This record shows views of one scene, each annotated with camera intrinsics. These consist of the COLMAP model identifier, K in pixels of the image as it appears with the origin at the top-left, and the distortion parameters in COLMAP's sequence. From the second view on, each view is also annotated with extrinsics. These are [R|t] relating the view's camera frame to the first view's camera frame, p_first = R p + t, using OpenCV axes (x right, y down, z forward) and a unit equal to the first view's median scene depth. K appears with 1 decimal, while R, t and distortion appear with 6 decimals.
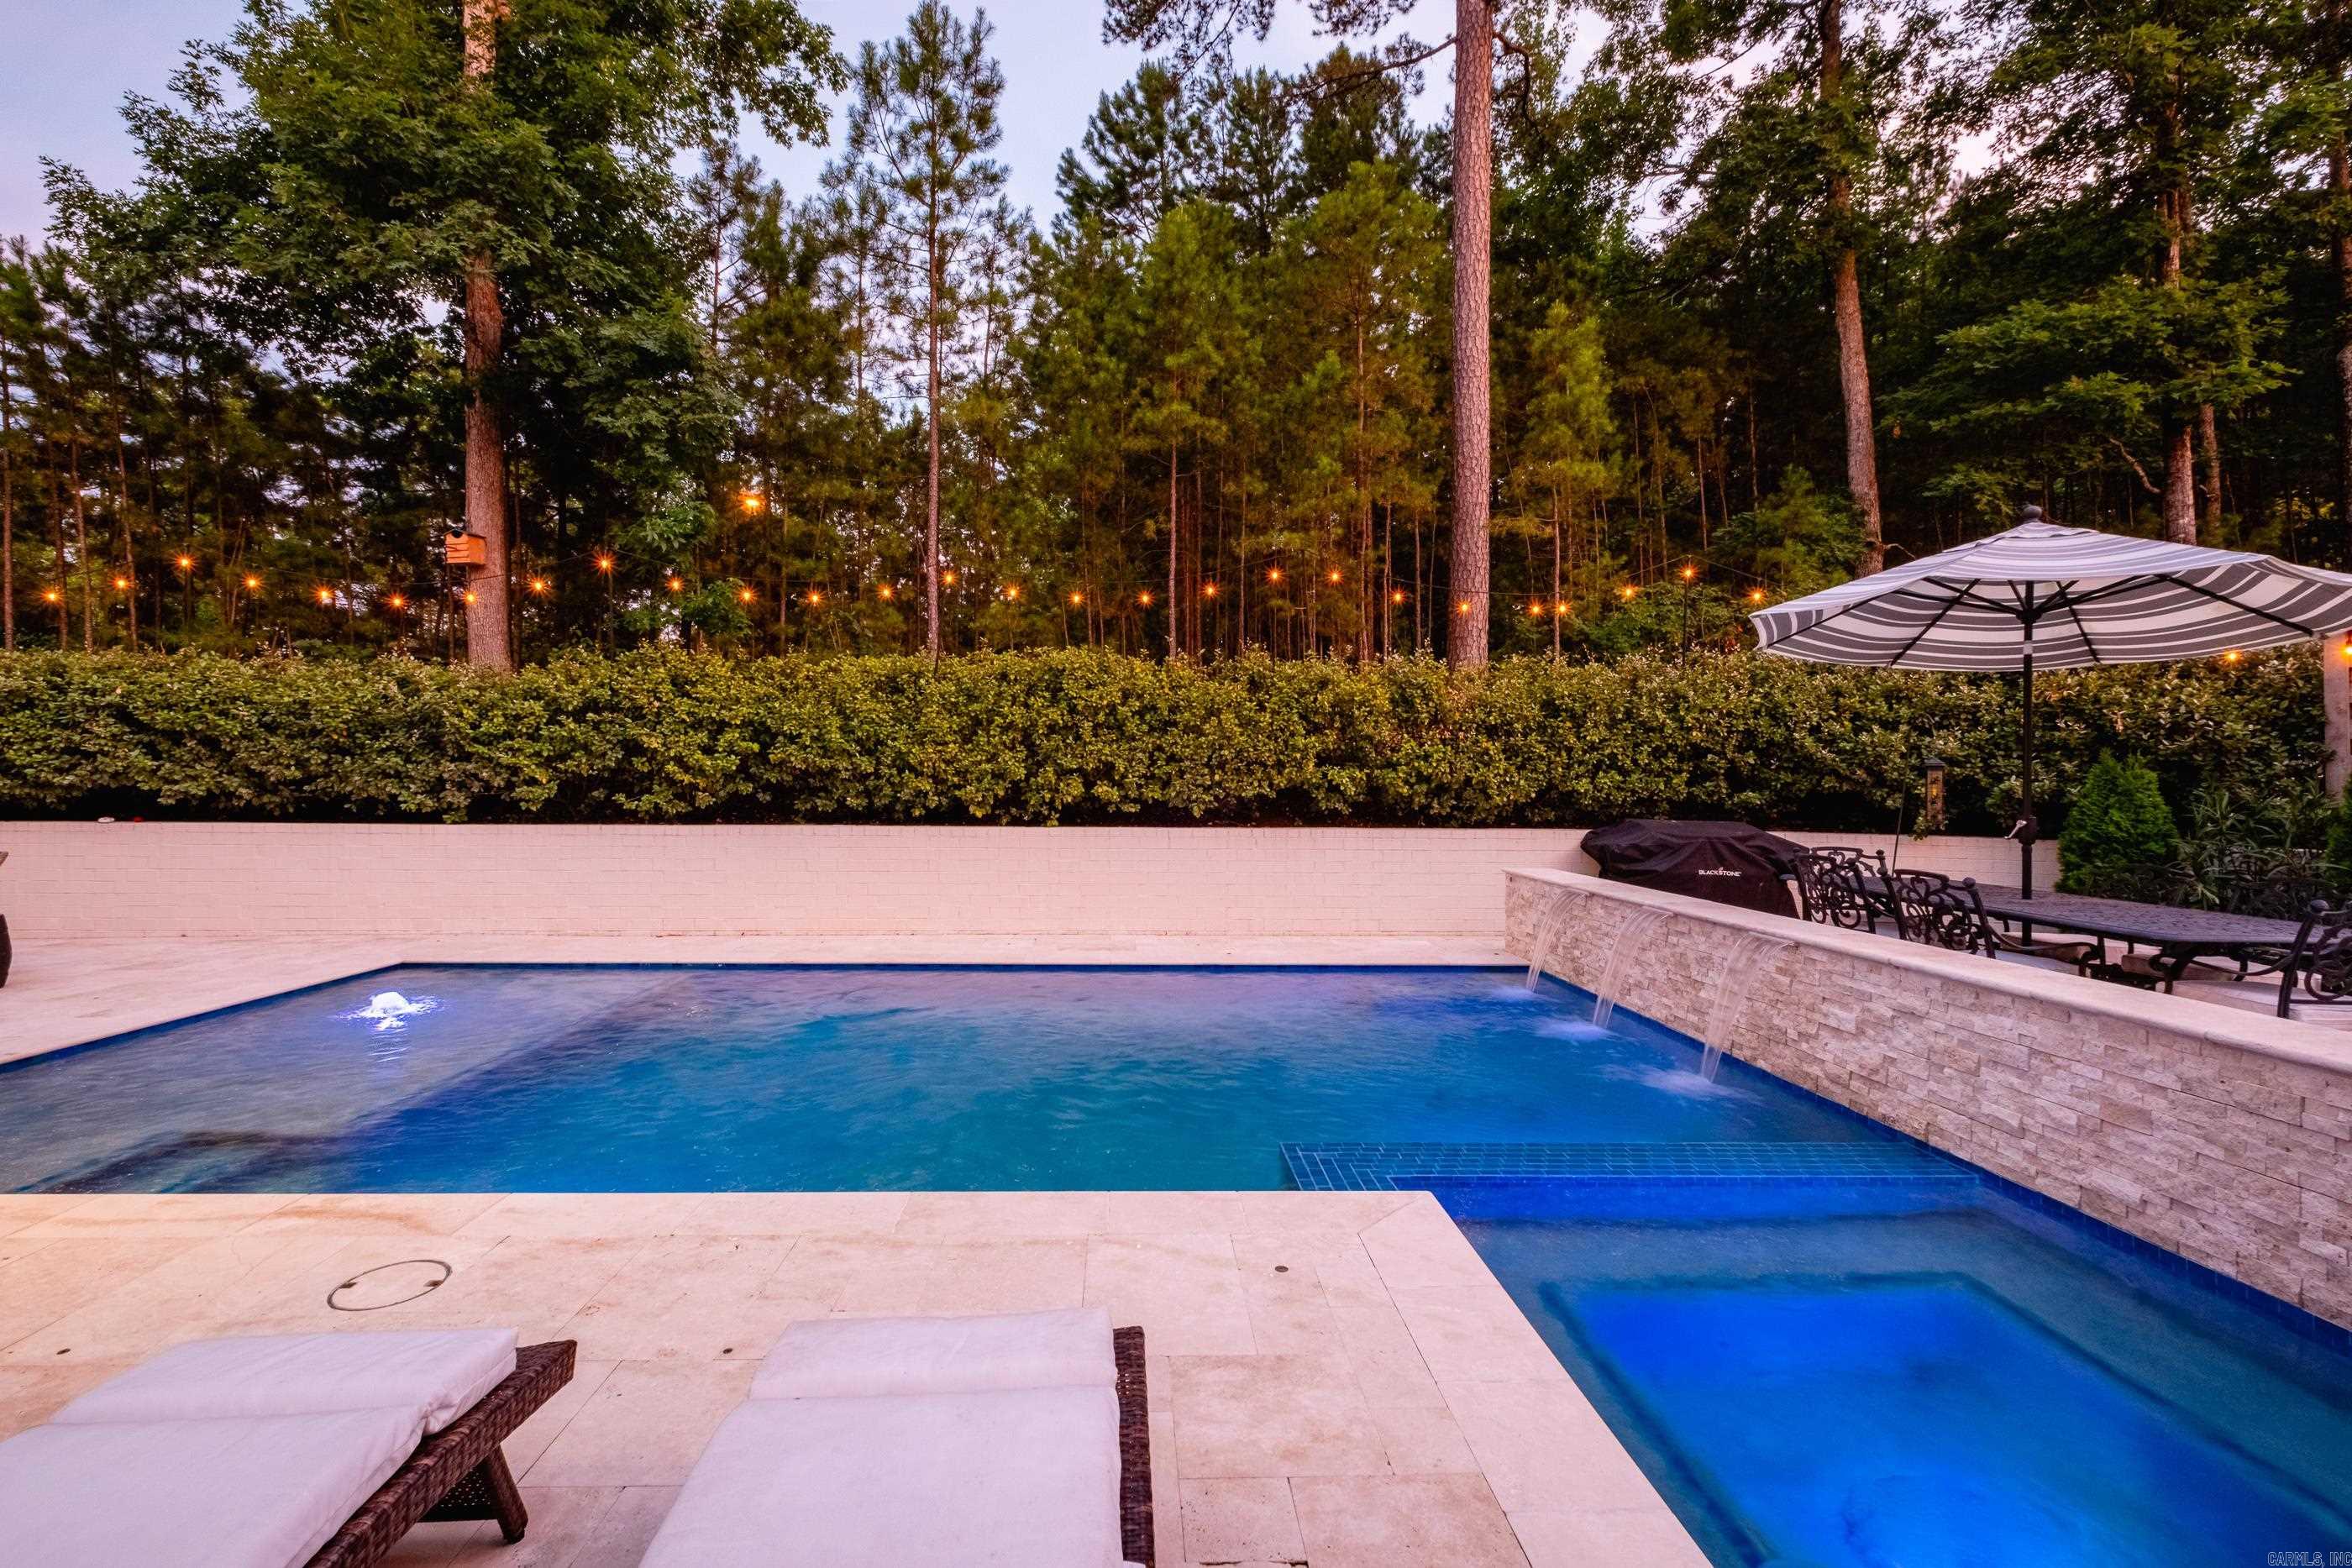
lens RADIAL K [[1024.2, 0, 1149.6], [0, 1024.2, 778.7], [0, 0, 1]] dist [0.001717, -0.002987]
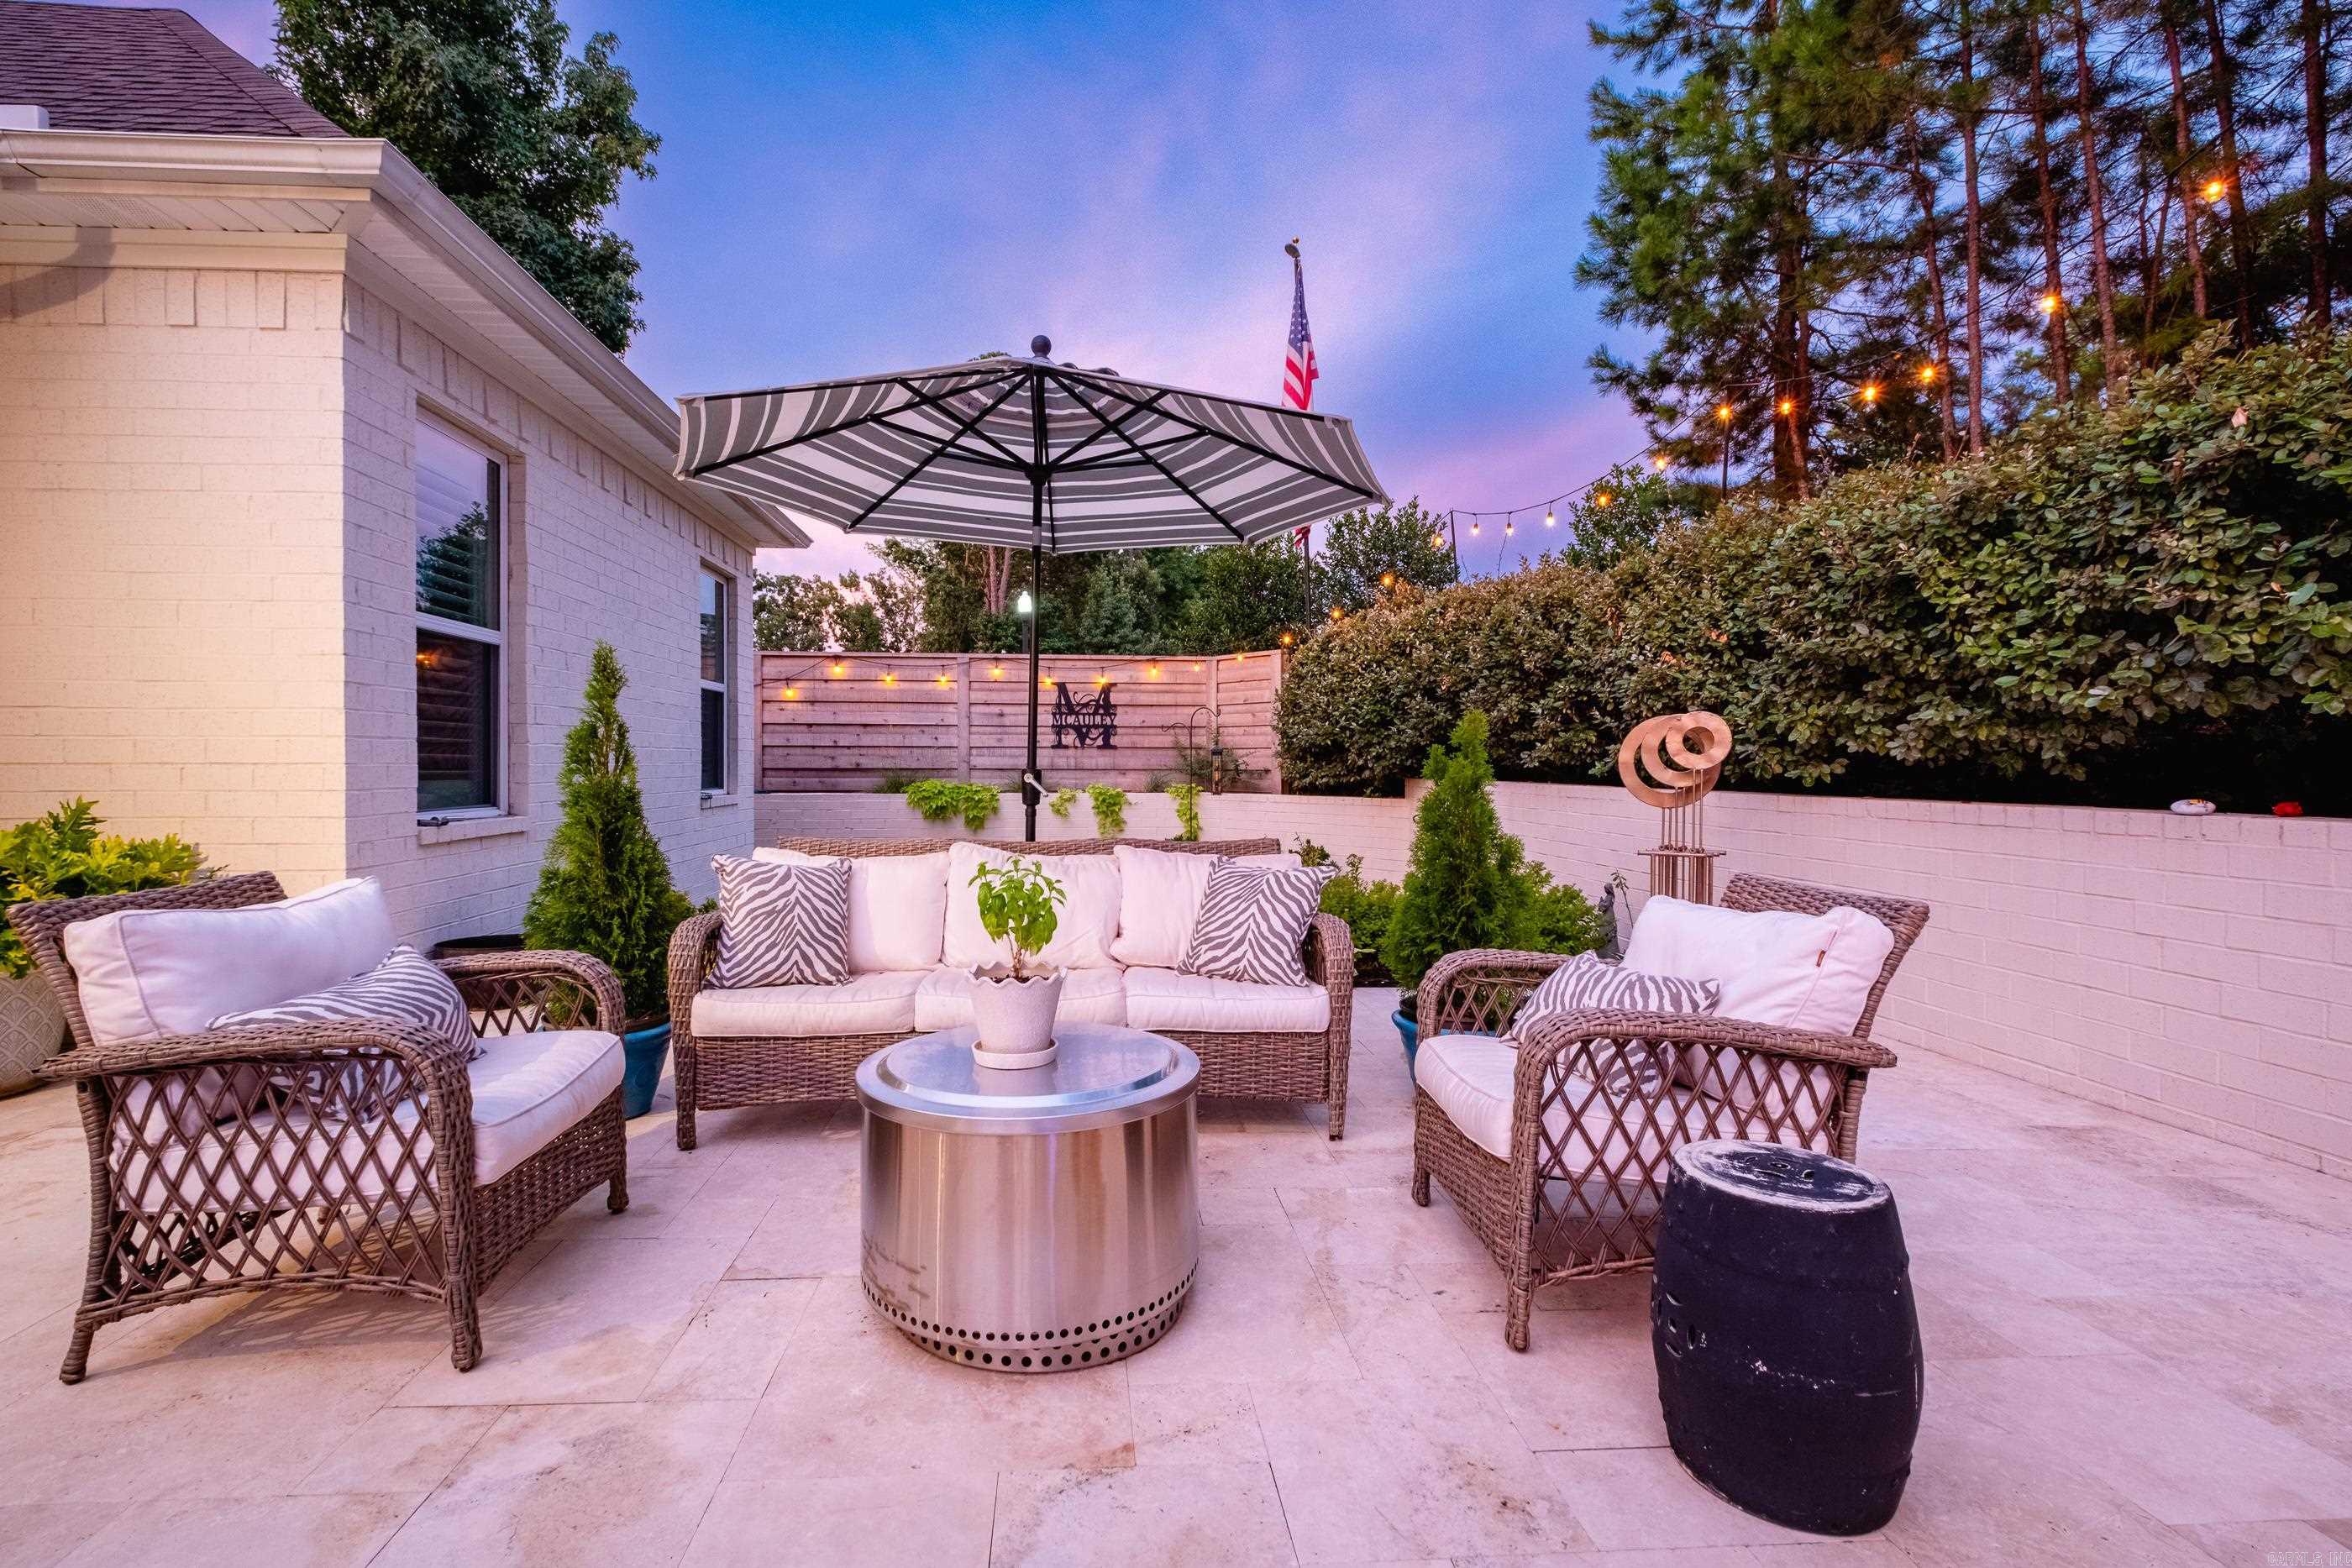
lens RADIAL K [[1034.6, 0, 1120.3], [0, 1034.6, 785.6], [0, 0, 1]] dist [-0.004236, -0.000376]
pose [[0.024301, 0.016600, -0.999567, -0.642376], [-0.000308, 0.999862, 0.016598, 0.025532], [0.999705, -0.000096, 0.024303, 0.591912]]
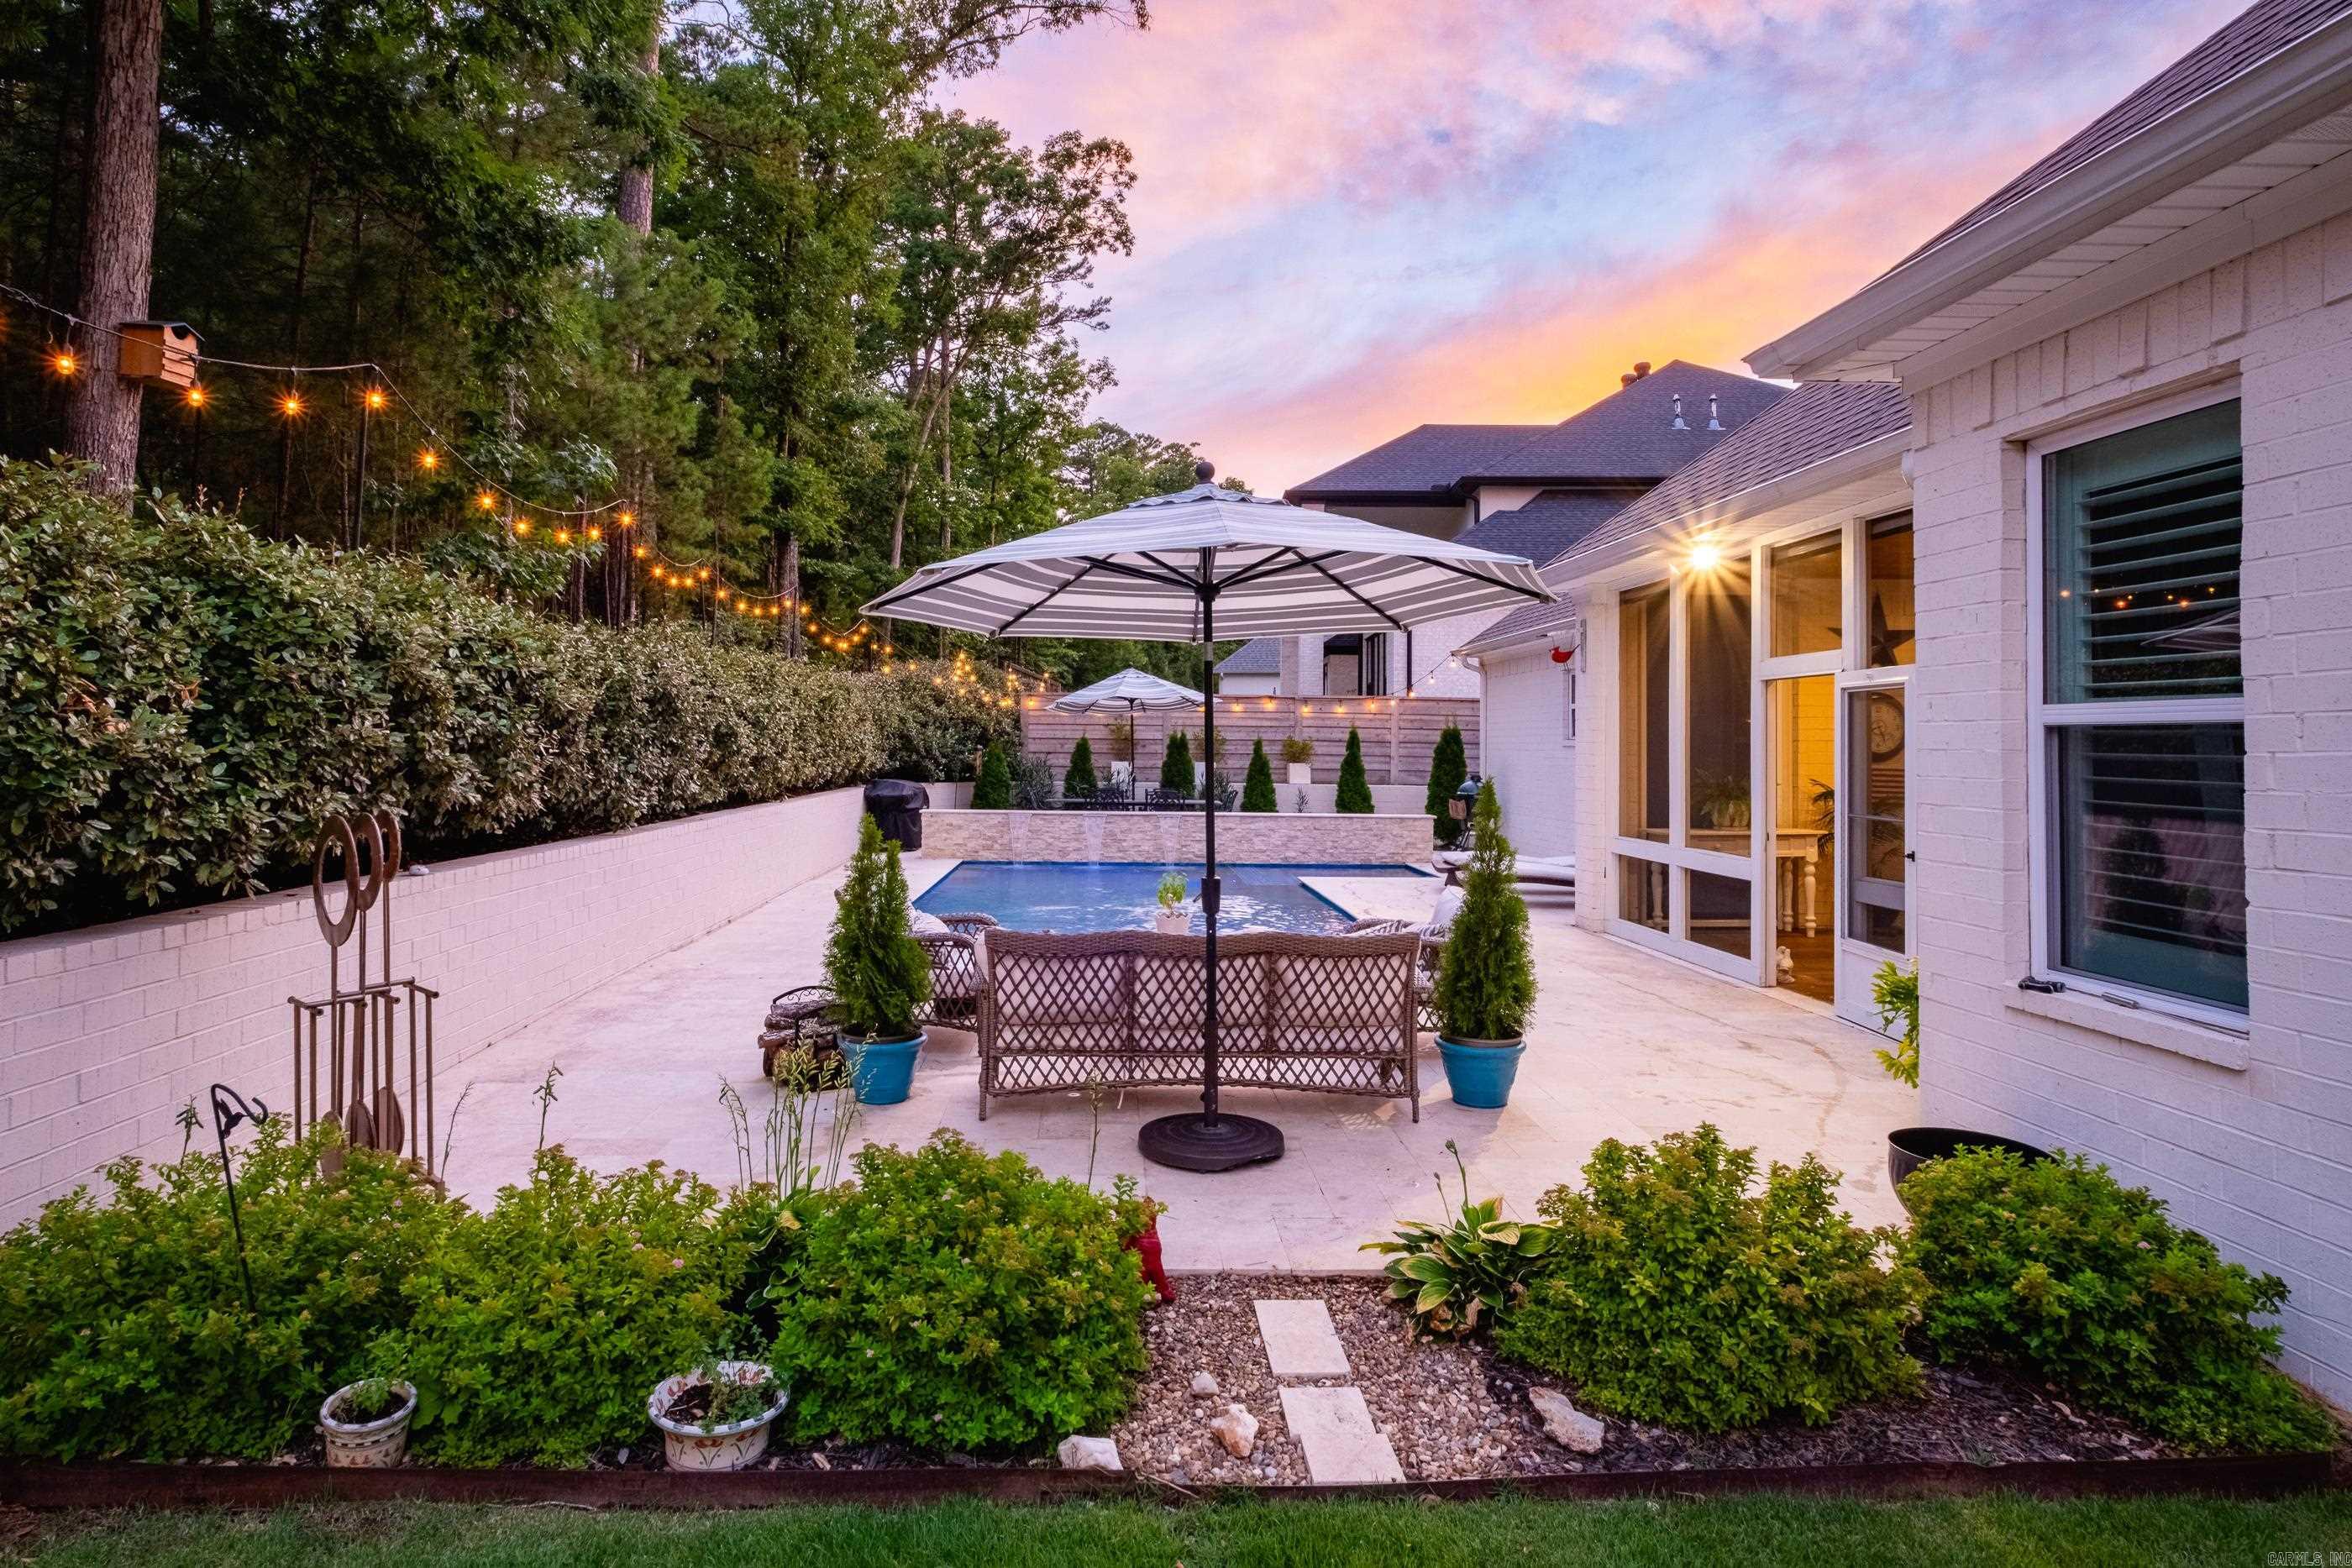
lens RADIAL K [[1279.0, 0, 1122.4], [0, 1279.0, 703.7], [0, 0, 1]] dist [-0.001926, -0.000296]
pose [[0.007342, 0.026273, 0.999628, -1.633296], [-0.012601, 0.999578, -0.026179, -0.035467], [-0.999894, -0.012405, 0.007669, 0.600265]]
